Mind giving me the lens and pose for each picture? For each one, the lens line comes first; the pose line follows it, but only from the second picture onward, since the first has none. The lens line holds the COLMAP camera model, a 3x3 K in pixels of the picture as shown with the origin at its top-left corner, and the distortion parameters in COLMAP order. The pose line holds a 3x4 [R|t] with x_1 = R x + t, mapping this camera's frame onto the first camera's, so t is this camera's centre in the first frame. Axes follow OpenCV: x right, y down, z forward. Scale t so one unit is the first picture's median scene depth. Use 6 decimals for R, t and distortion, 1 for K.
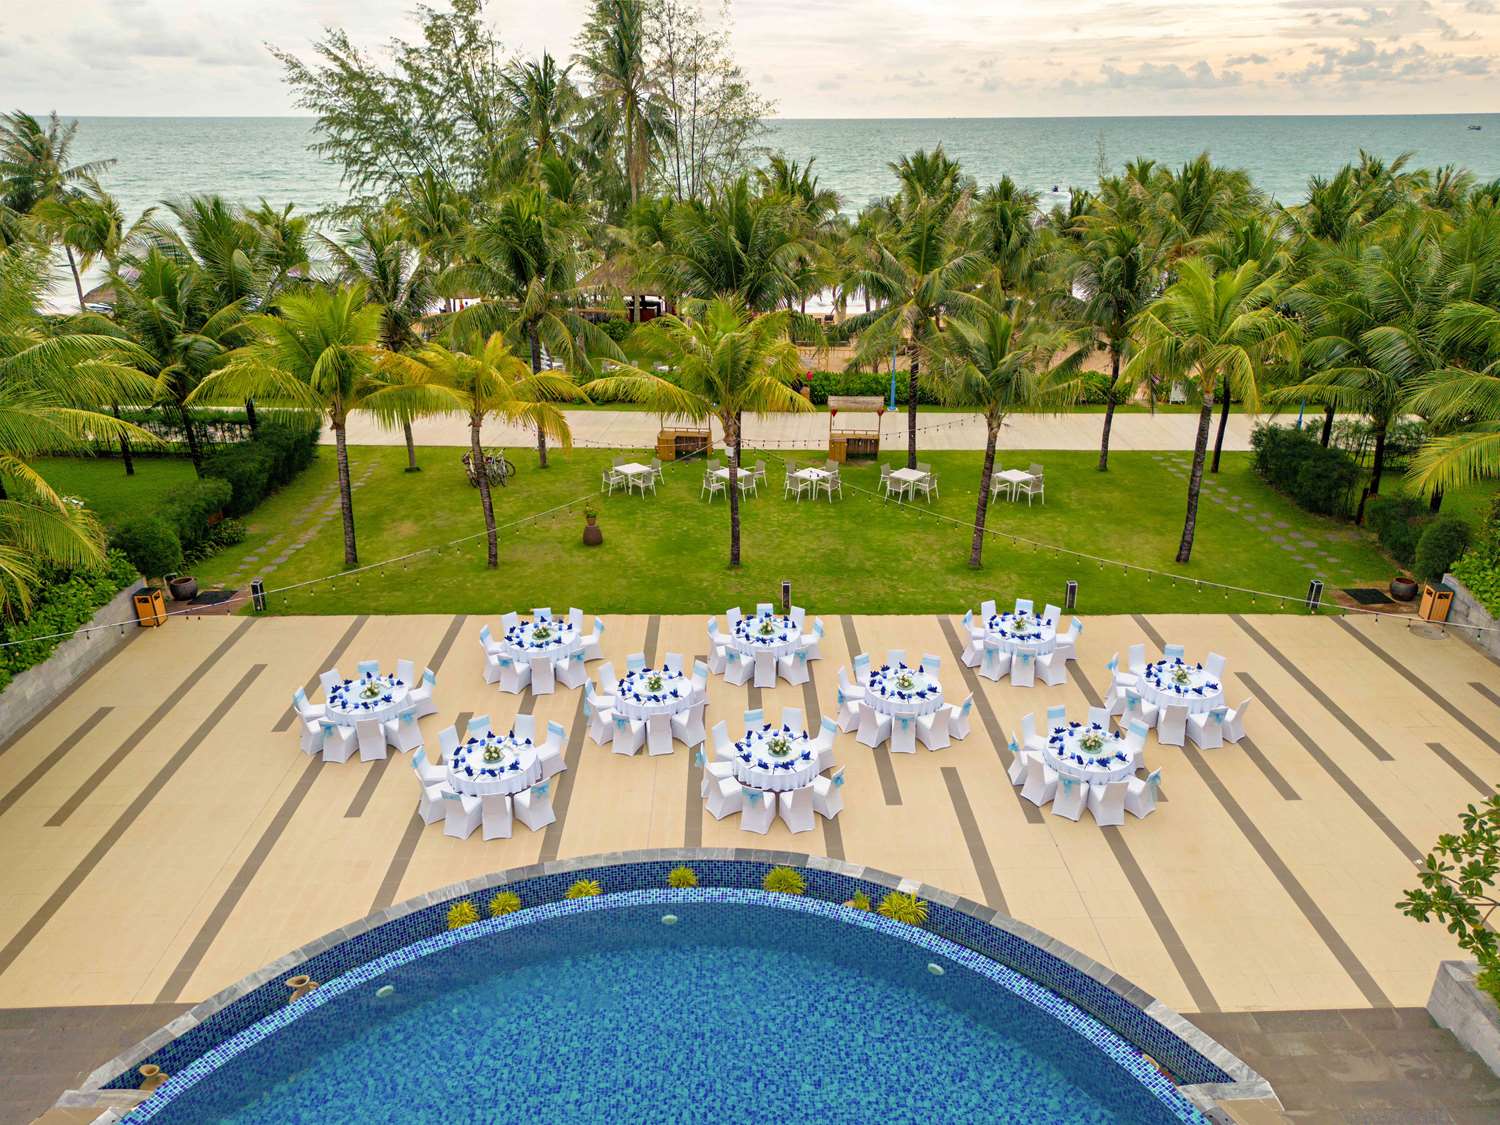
lens RADIAL K [[1056.5, 0, 788.2], [0, 1056.5, 578.1], [0, 0, 1]] dist [0.016455, -0.004069]
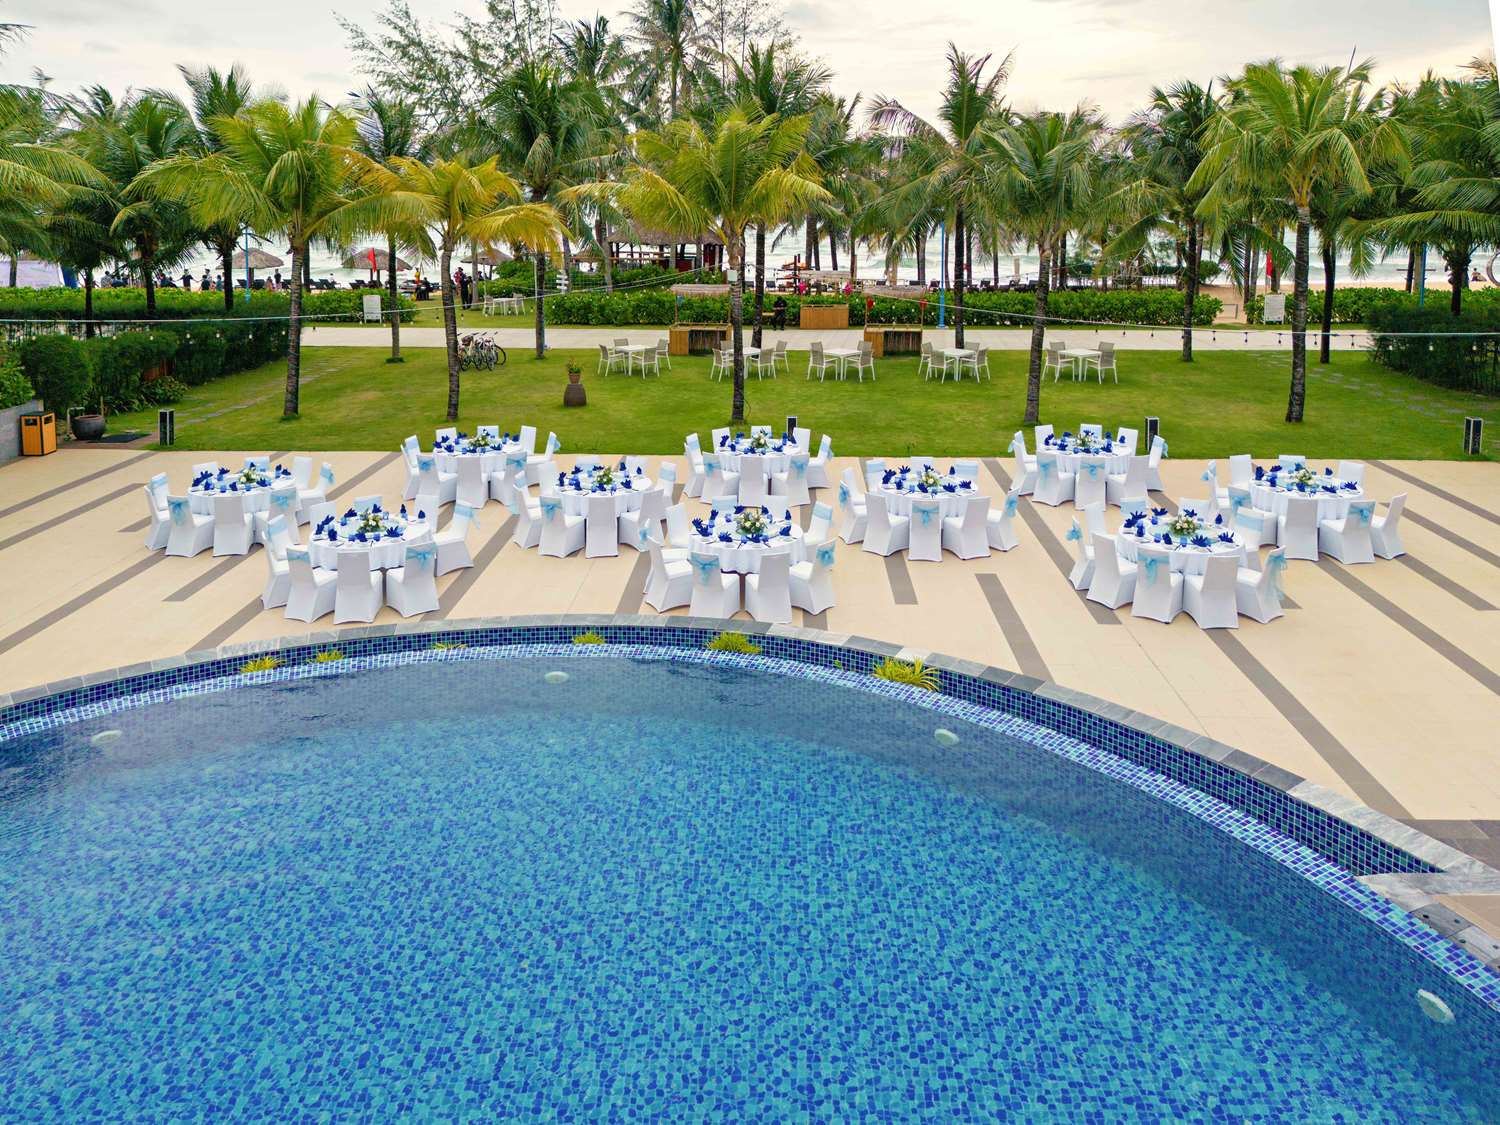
lens RADIAL K [[1056.5, 0, 823.5], [0, 1056.5, 479.7], [0, 0, 1]] dist [0.016455, -0.004069]
pose [[0.997405, 0.009015, -0.071434, 0.079591], [-0.031444, 0.947054, -0.319530, 0.307105], [0.064771, 0.320947, 0.944880, 0.249075]]
